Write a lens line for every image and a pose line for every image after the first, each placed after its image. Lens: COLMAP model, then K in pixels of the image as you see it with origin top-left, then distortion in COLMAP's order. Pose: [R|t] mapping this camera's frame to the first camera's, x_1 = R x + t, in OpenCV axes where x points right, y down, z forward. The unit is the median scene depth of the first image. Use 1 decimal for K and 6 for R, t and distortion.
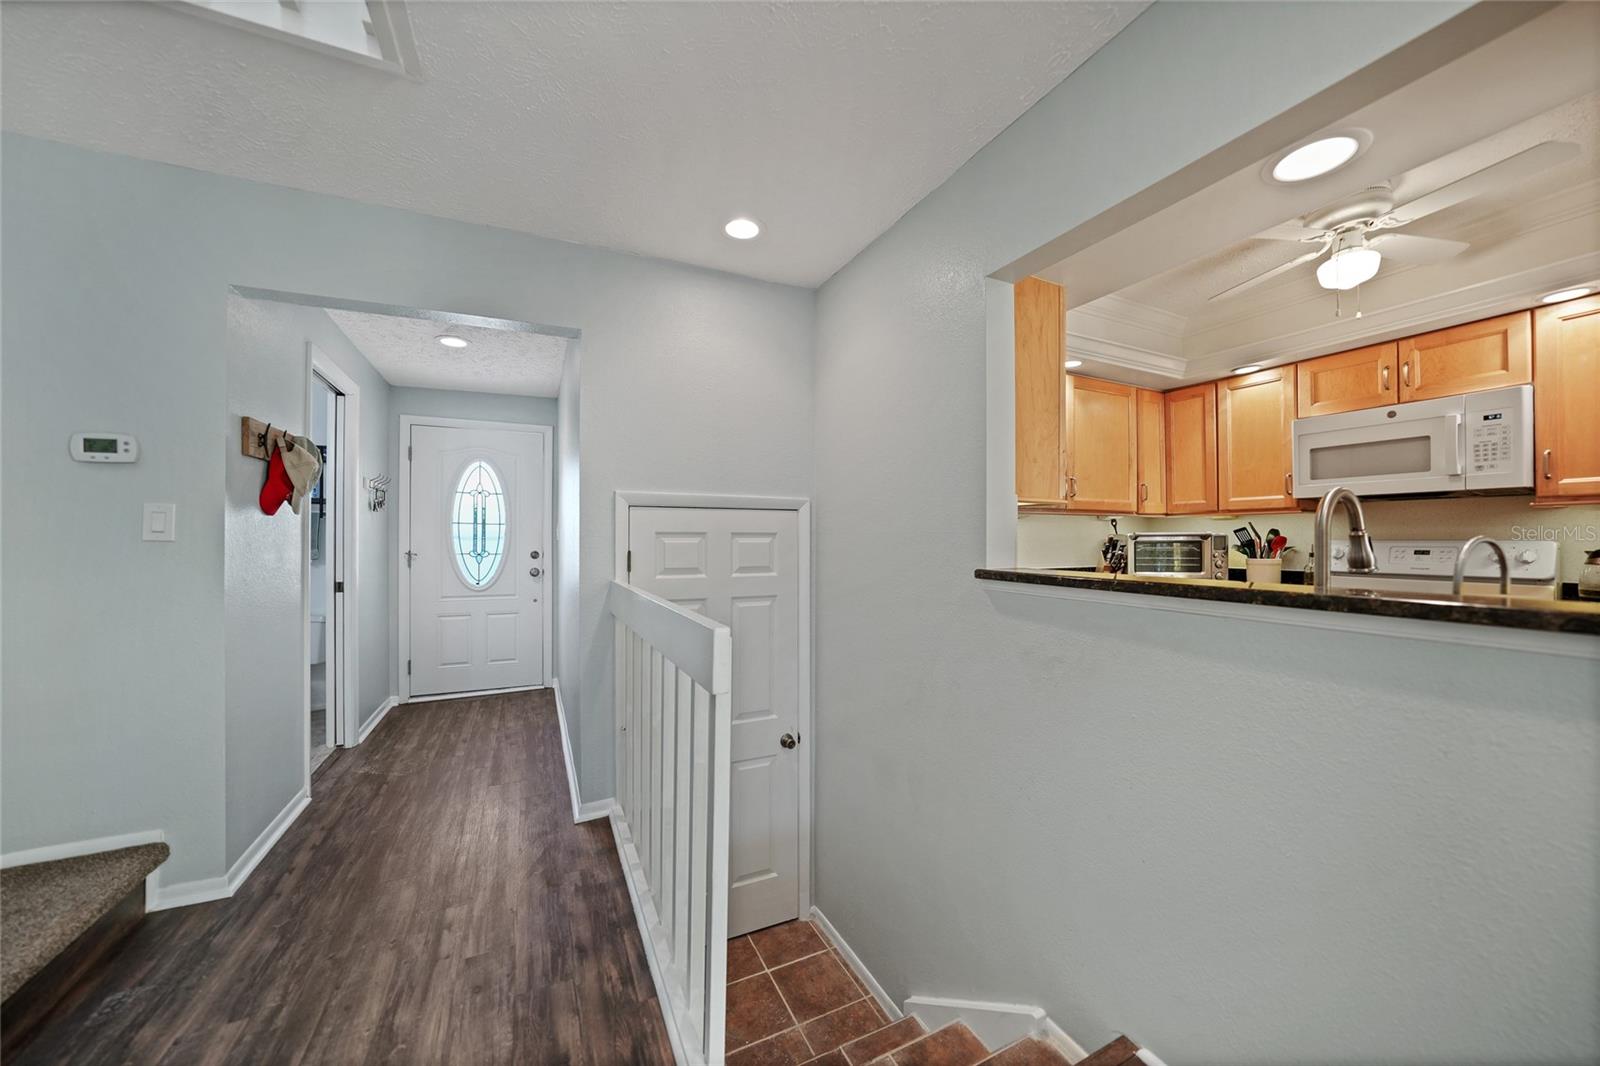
lens RADIAL K [[571.2, 0, 800.5], [0, 571.2, 528.0], [0, 0, 1]] dist [-0.029830, 0.010343]
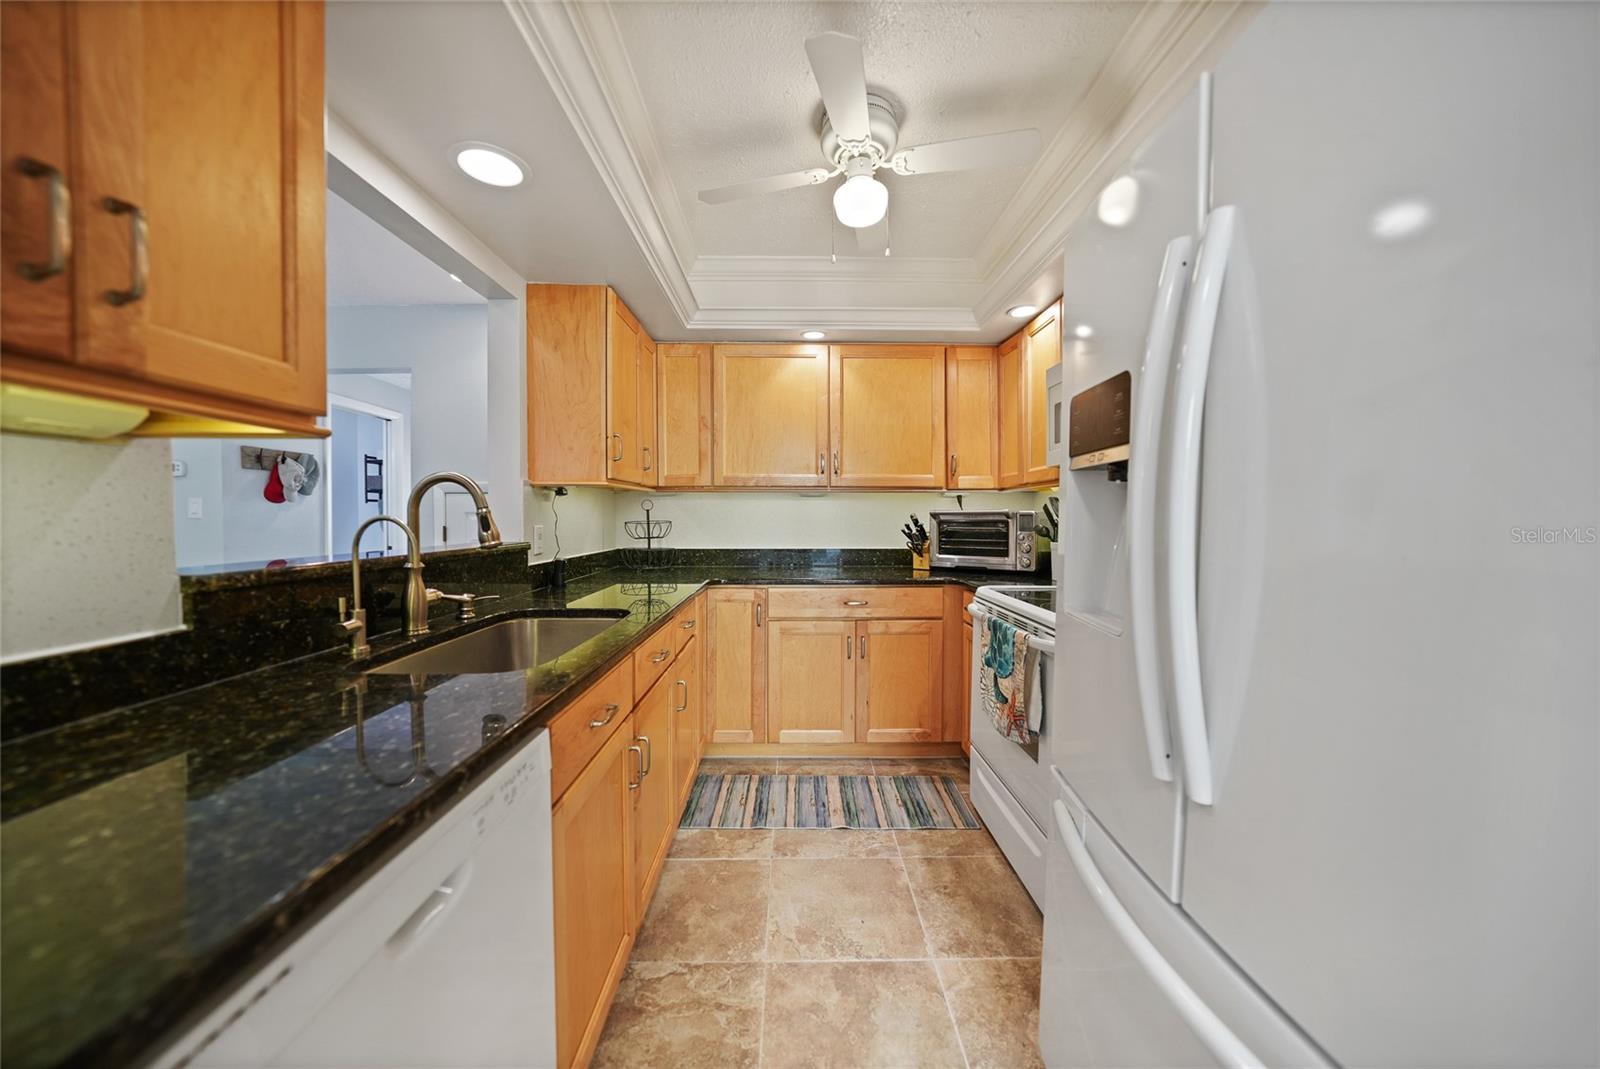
lens RADIAL K [[571.2, 0, 800.5], [0, 571.2, 529.5], [0, 0, 1]] dist [-0.029830, 0.010343]
pose [[0.906097, 0.009813, -0.422957, 0.792927], [0.006136, 0.999321, 0.036329, 0.004050], [0.423027, -0.035513, 0.905421, 0.094660]]
